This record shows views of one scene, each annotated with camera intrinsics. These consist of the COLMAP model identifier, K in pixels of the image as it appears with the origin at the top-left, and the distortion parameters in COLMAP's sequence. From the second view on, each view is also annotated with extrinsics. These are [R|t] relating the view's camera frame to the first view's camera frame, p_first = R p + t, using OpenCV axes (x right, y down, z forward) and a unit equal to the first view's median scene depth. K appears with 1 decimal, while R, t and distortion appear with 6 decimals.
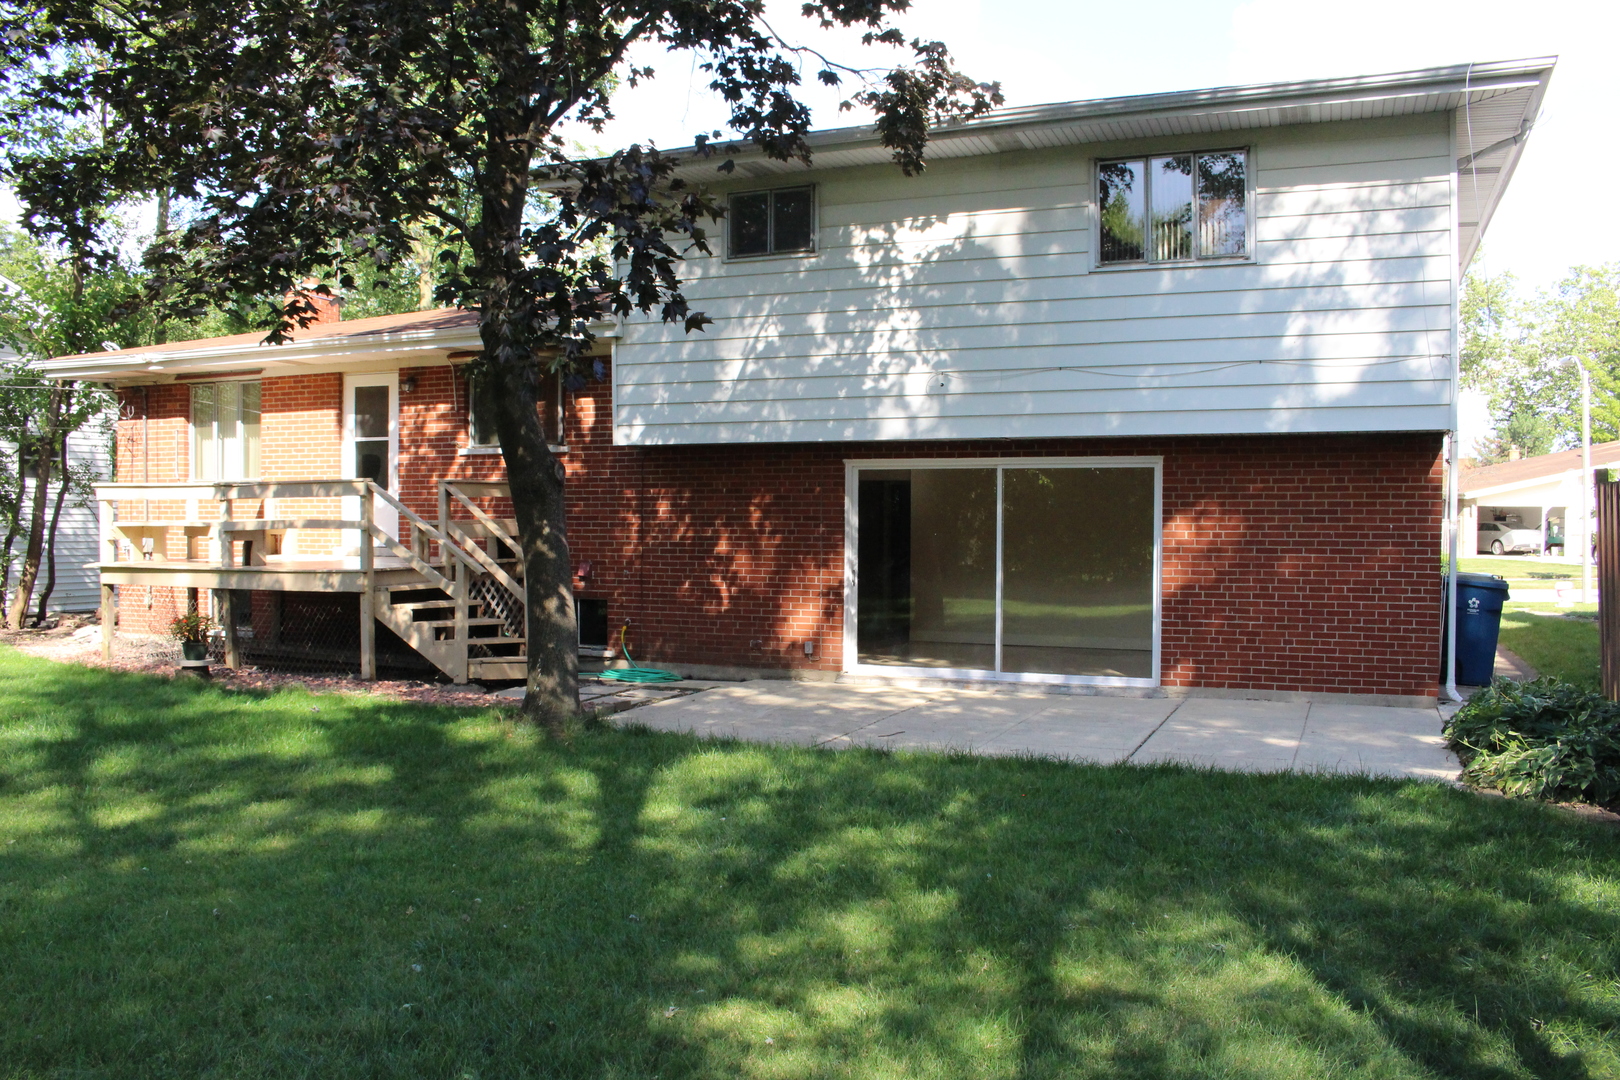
lens RADIAL K [[1330.9, 0, 822.5], [0, 1330.9, 528.0], [0, 0, 1]] dist [-0.154730, 0.110467]
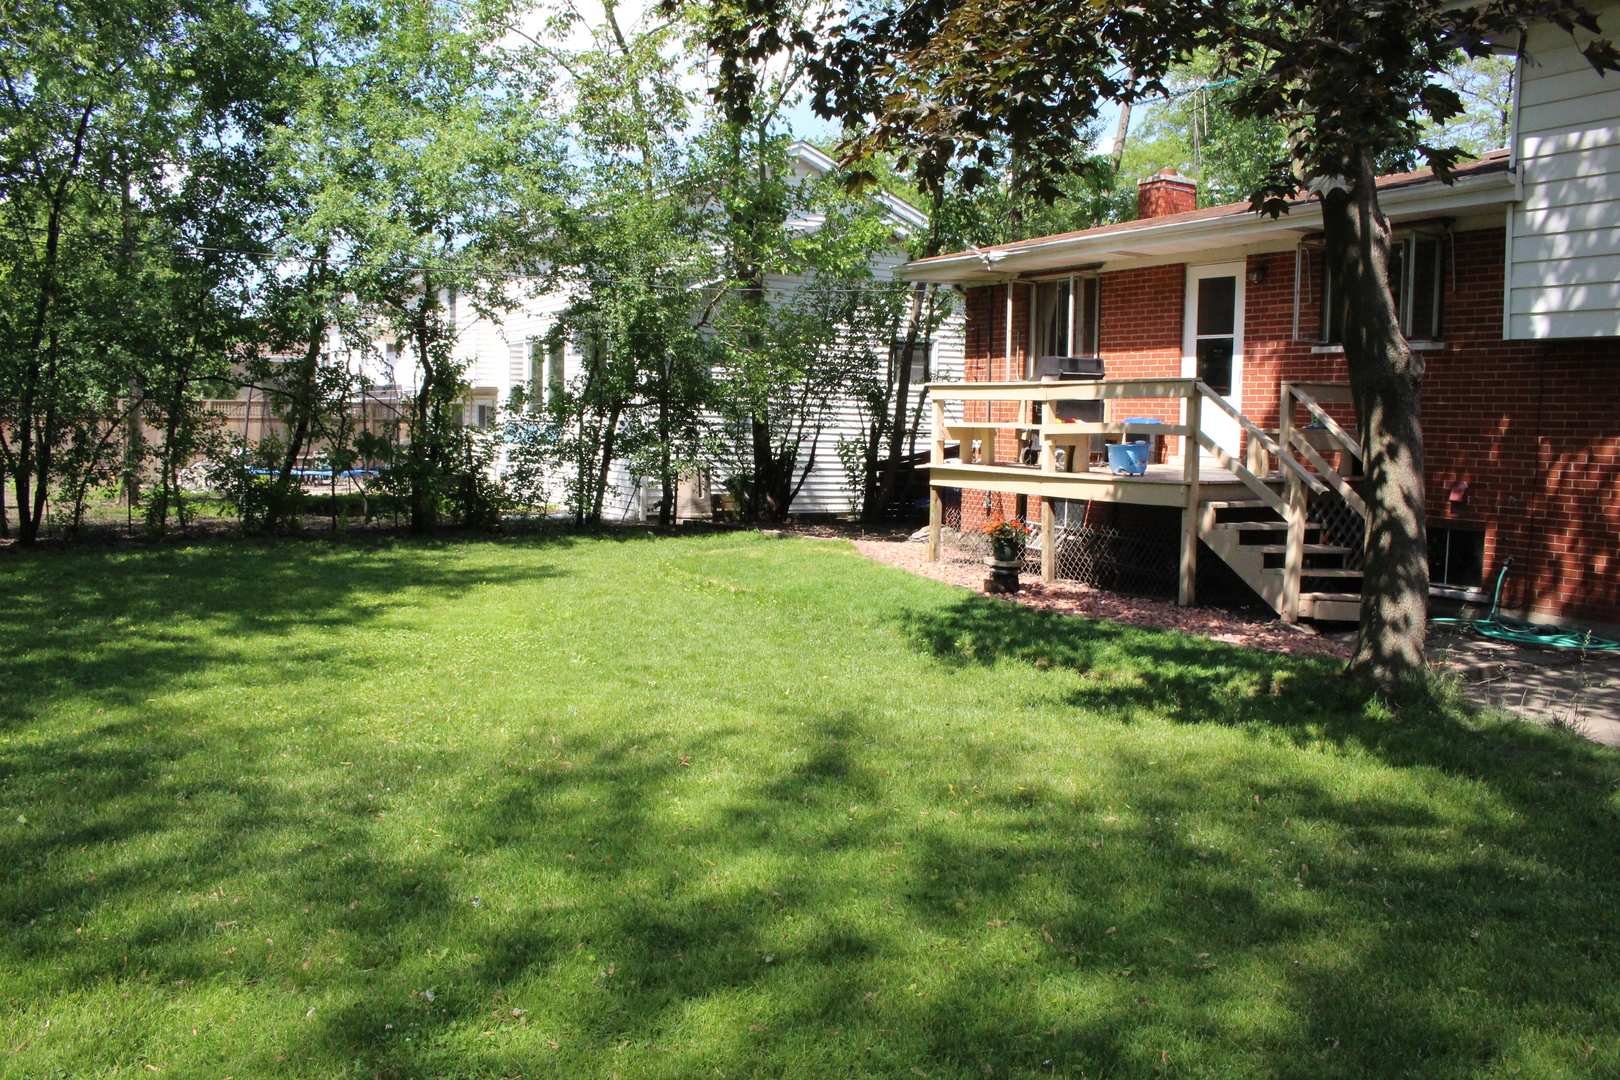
lens RADIAL K [[1330.9, 0, 794.2], [0, 1330.9, 546.4], [0, 0, 1]] dist [-0.154730, 0.110467]
pose [[0.782668, 0.071217, -0.618352, -0.007873], [-0.020327, 0.995828, 0.088962, 0.001599], [0.622107, -0.057059, 0.780850, 0.134291]]
